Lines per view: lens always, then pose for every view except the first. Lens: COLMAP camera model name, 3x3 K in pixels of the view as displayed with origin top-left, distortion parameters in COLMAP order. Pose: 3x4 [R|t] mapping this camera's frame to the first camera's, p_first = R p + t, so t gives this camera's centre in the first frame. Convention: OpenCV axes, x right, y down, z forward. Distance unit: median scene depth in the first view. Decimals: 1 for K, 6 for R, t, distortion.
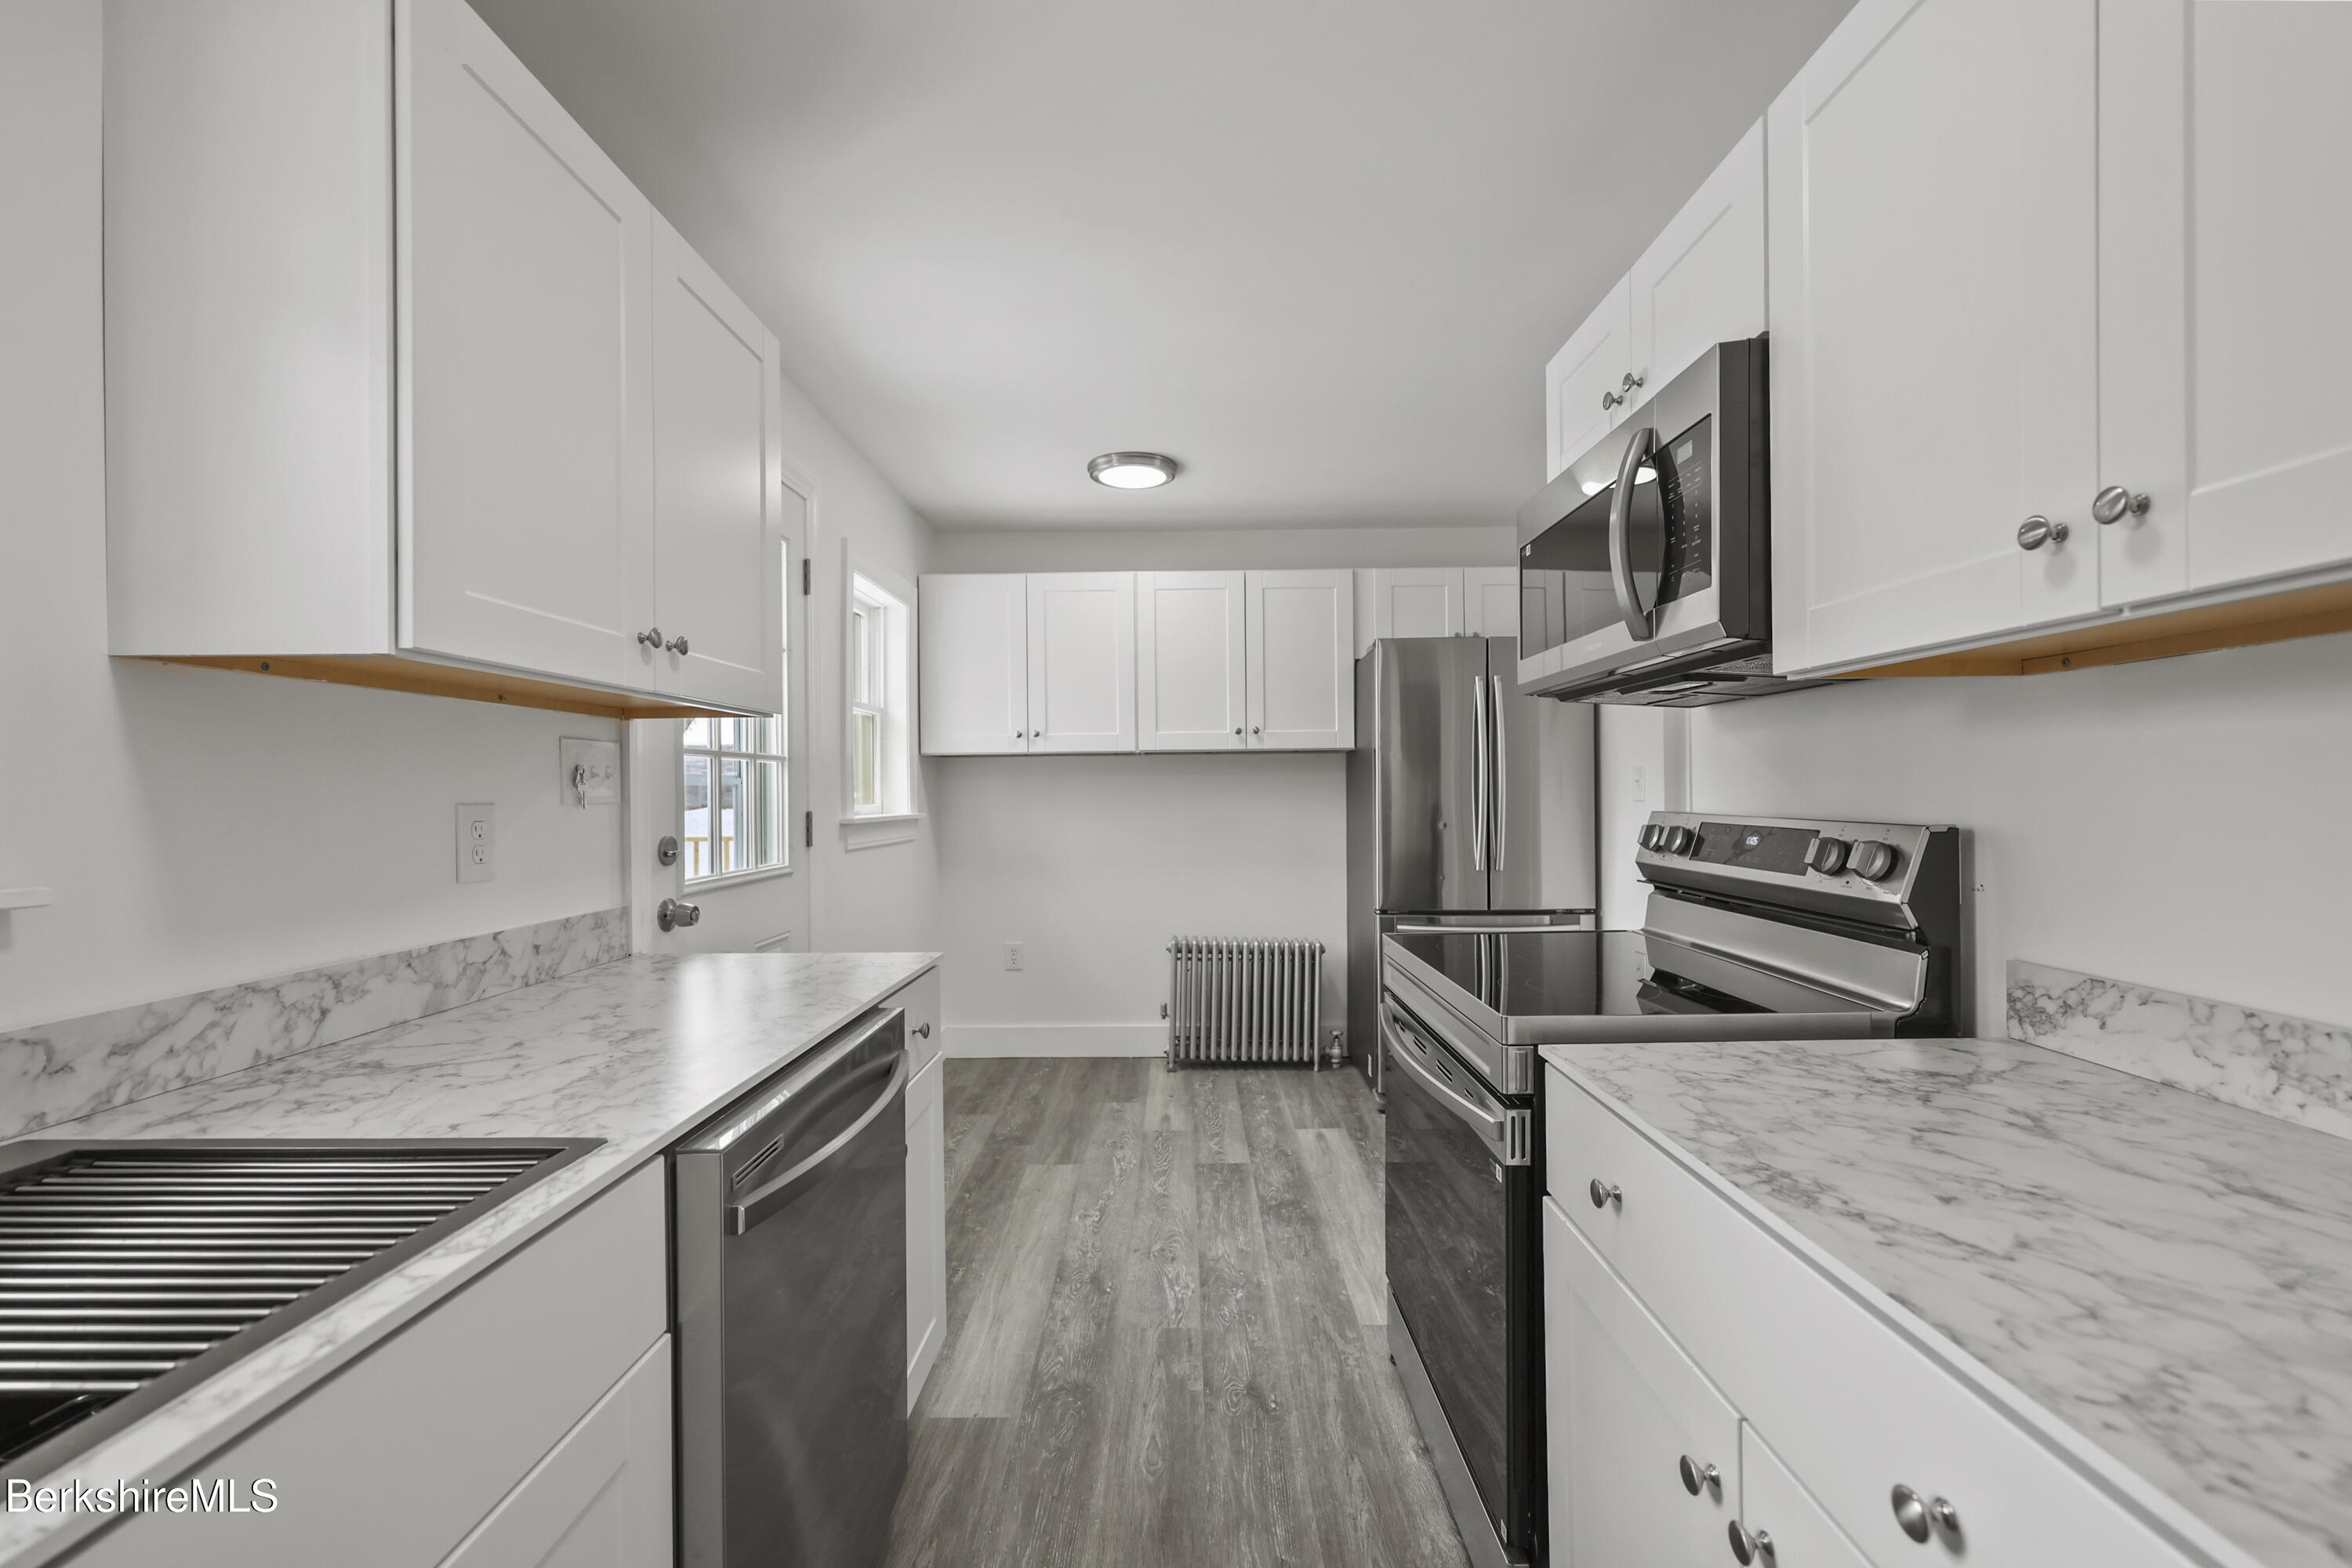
lens RADIAL K [[947.9, 0, 1182.2], [0, 947.9, 790.9], [0, 0, 1]] dist [-0.003335, 0.000291]
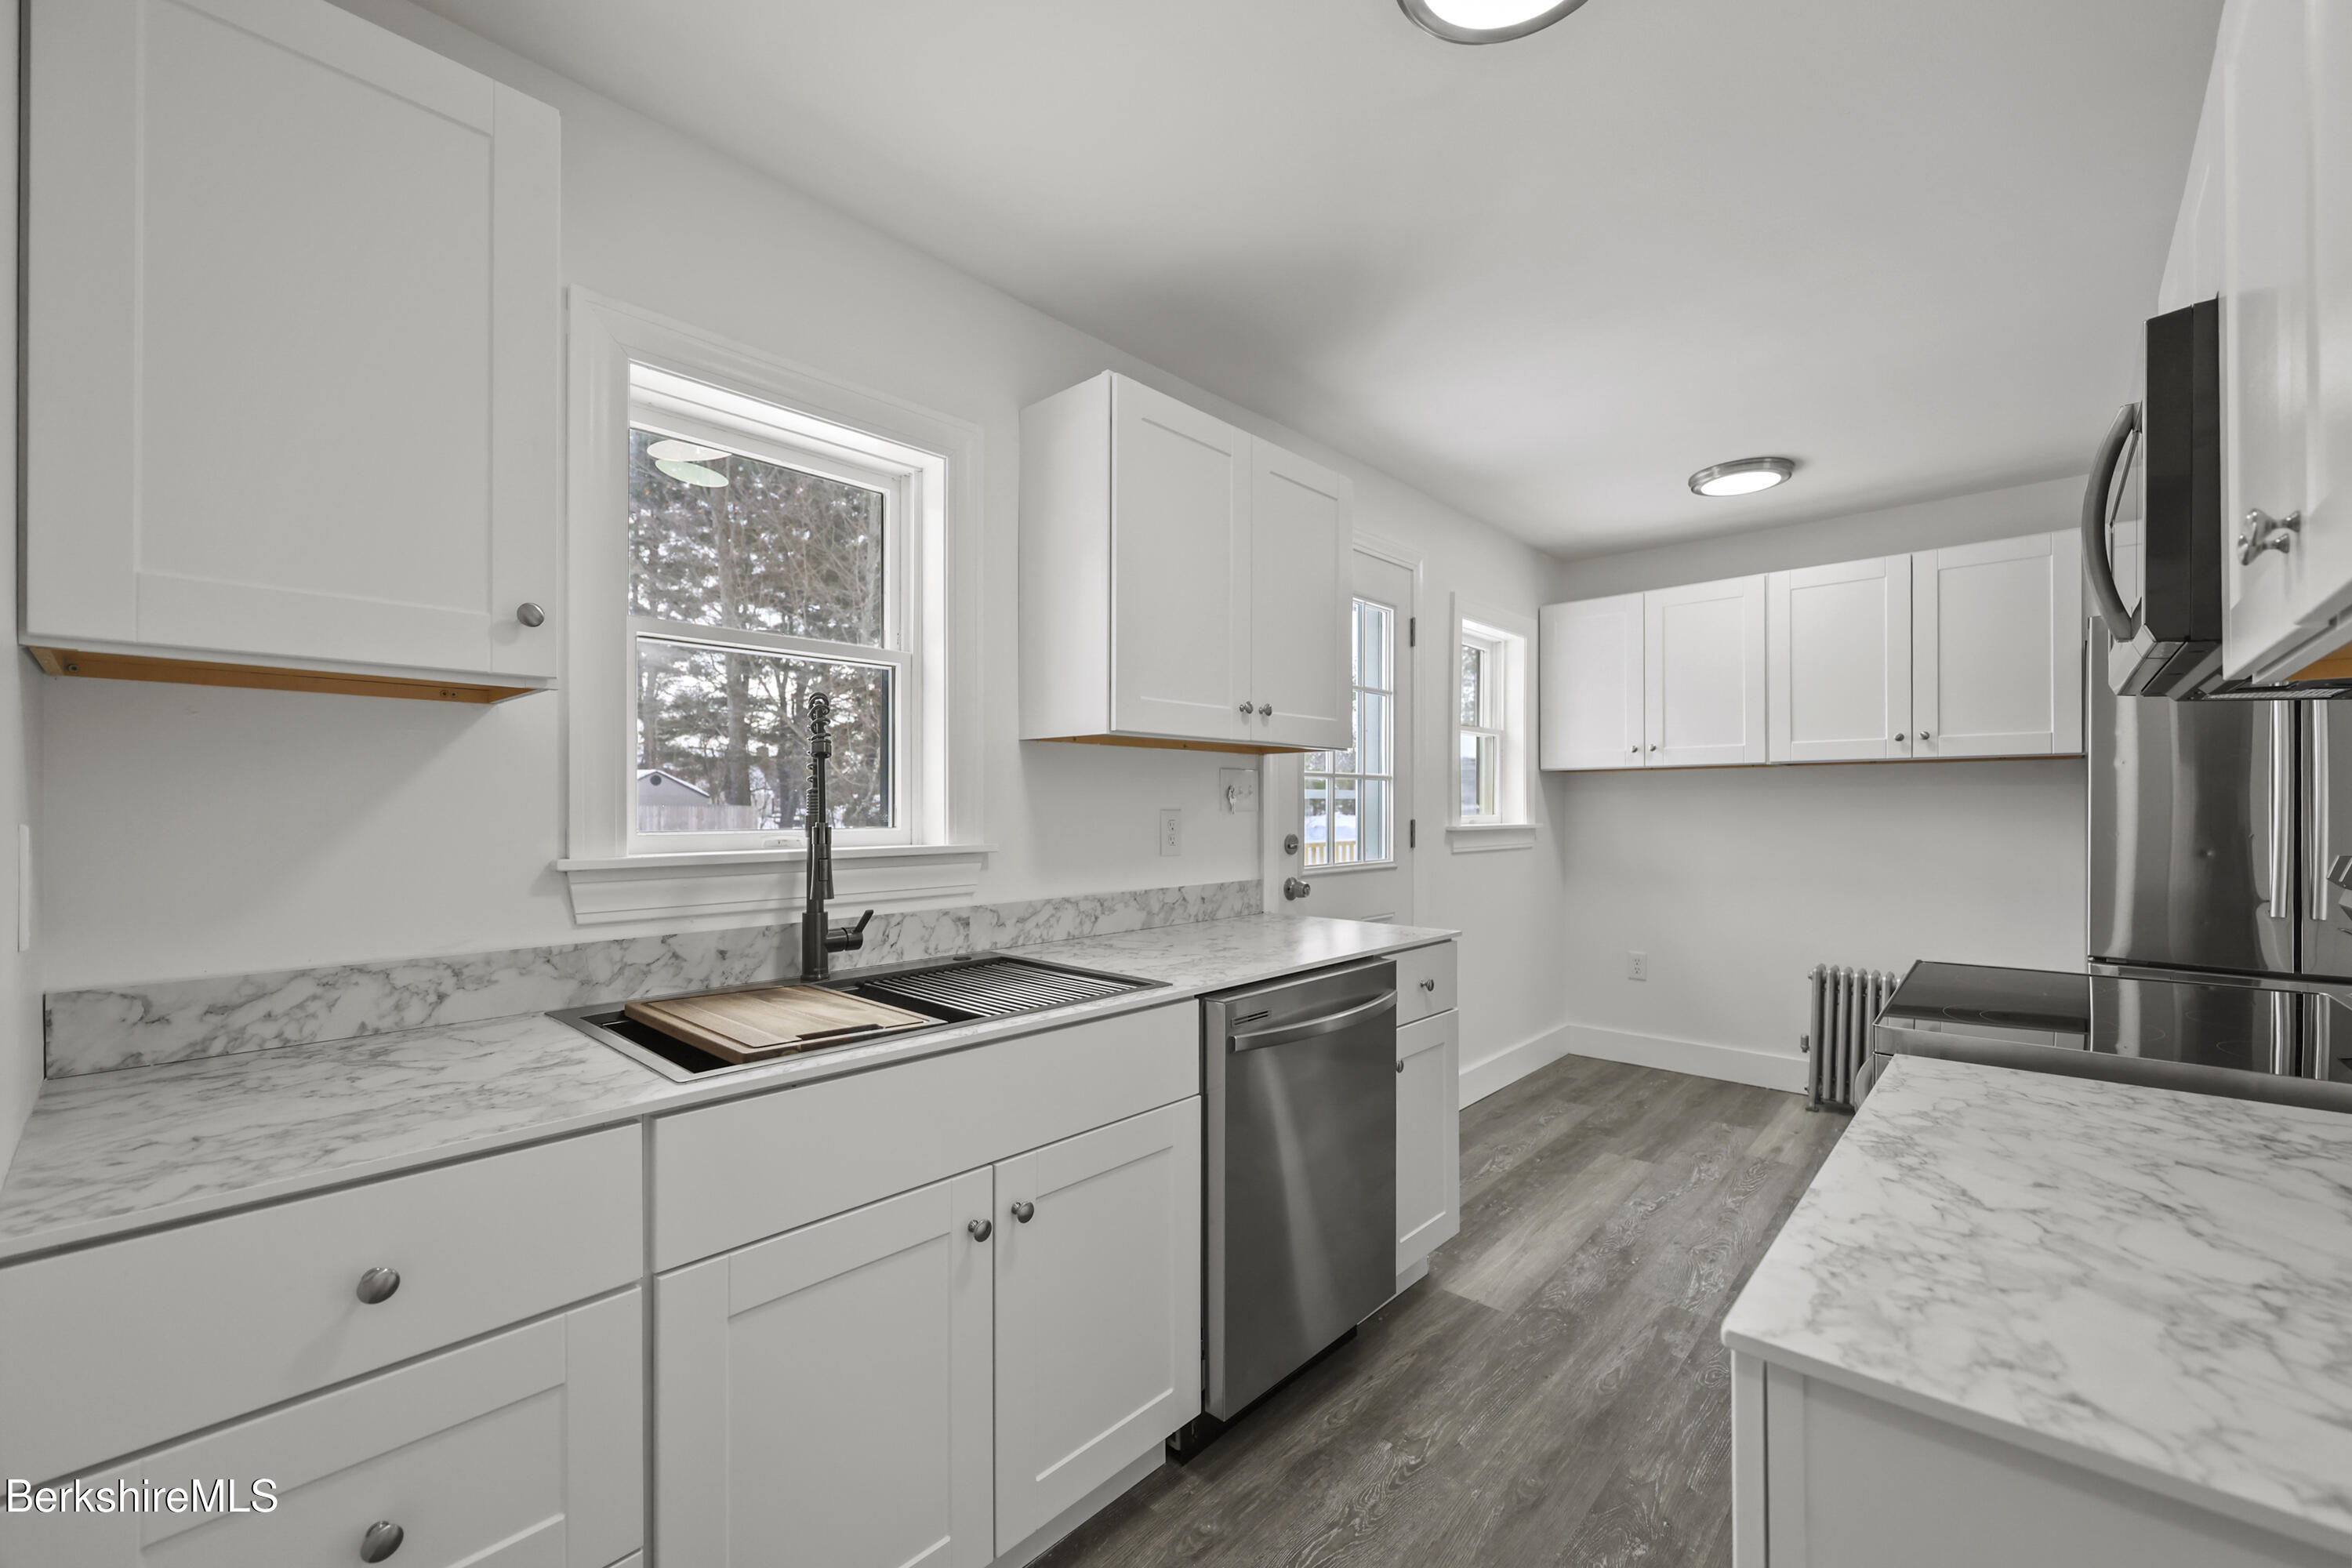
lens RADIAL K [[947.9, 0, 1182.2], [0, 947.9, 790.9], [0, 0, 1]] dist [-0.003335, 0.000291]
pose [[0.741694, -0.001796, -0.670736, 0.301605], [-0.005761, 0.999942, -0.009047, -0.003832], [0.670714, 0.010574, 0.741641, -0.183026]]
